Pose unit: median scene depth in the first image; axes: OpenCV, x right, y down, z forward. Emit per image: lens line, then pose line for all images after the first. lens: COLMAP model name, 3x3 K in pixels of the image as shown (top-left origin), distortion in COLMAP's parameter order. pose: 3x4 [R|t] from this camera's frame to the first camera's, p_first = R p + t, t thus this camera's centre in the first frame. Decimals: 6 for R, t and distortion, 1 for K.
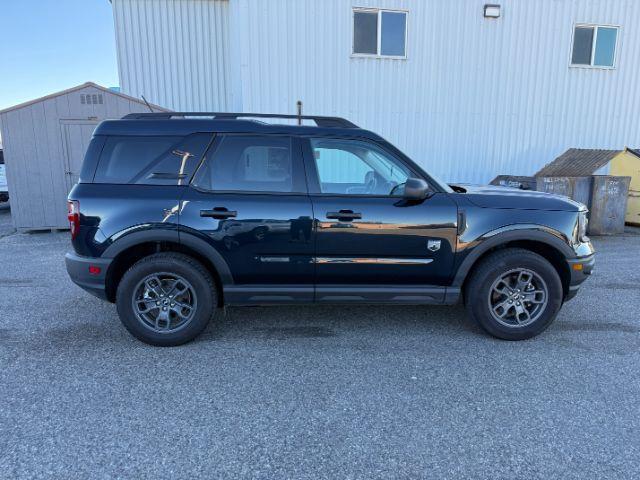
lens RADIAL K [[453.5, 0, 316.6], [0, 453.5, 237.6], [0, 0, 1]] dist [0.062501, -0.073548]
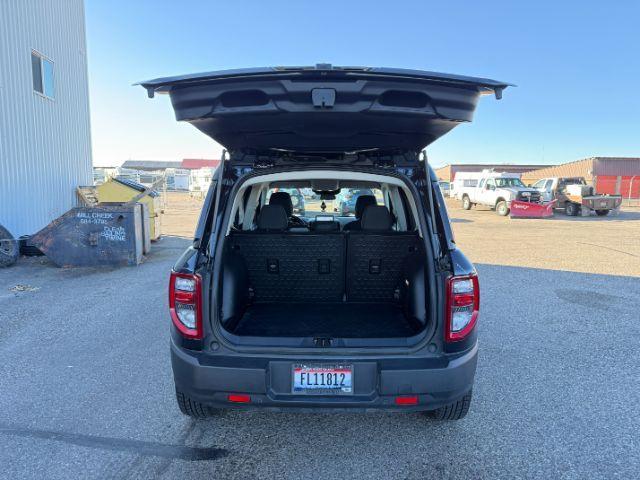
lens RADIAL K [[453.5, 0, 316.6], [0, 453.5, 237.6], [0, 0, 1]] dist [0.062501, -0.073548]
pose [[0.075238, -0.126225, 0.989144, -0.450381], [0.169786, 0.979093, 0.112027, -0.092965], [-0.982605, 0.159514, 0.095096, 0.422993]]
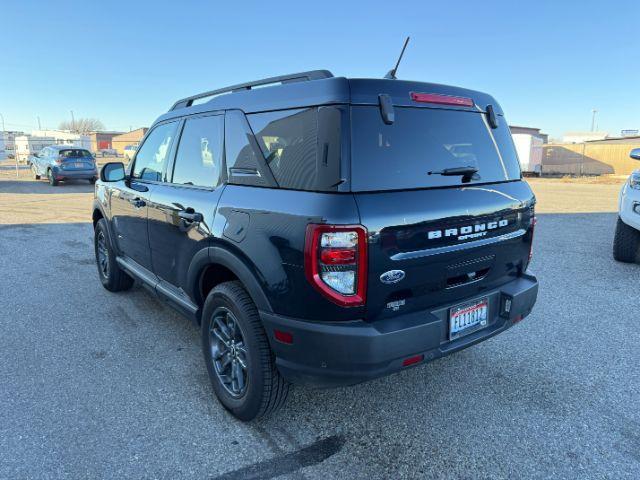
lens RADIAL K [[453.5, 0, 316.6], [0, 453.5, 237.6], [0, 0, 1]] dist [0.062501, -0.073548]
pose [[-0.557720, -0.165732, 0.813315, -0.356929], [0.137020, 0.948037, 0.287145, -0.109808], [-0.818642, 0.271587, -0.506030, 0.635247]]
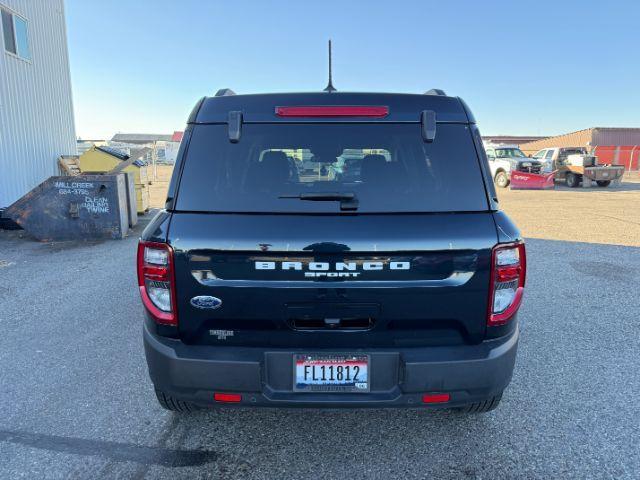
lens RADIAL K [[453.5, 0, 316.6], [0, 453.5, 237.6], [0, 0, 1]] dist [0.062501, -0.073548]
pose [[0.062120, -0.181989, 0.981336, -0.398686], [0.173238, 0.970277, 0.168972, -0.081208], [-0.982919, 0.159508, 0.091801, 0.434534]]
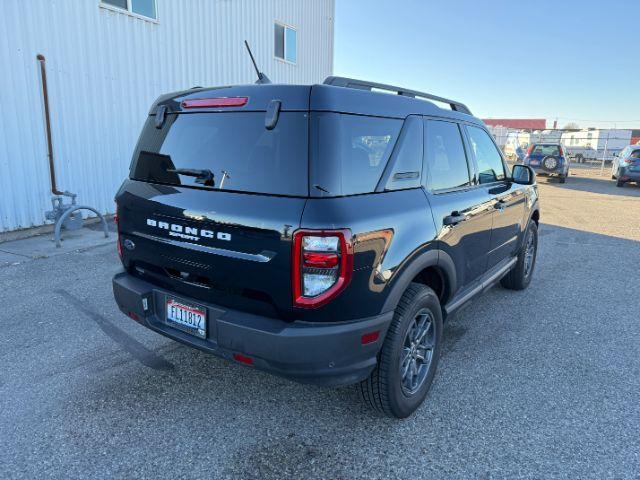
lens RADIAL K [[453.5, 0, 316.6], [0, 453.5, 237.6], [0, 0, 1]] dist [0.062501, -0.073548]
pose [[0.630164, -0.156775, 0.760471, -0.348610], [0.122081, 0.987228, 0.102359, -0.046895], [-0.766805, 0.028336, 0.641254, 0.239695]]
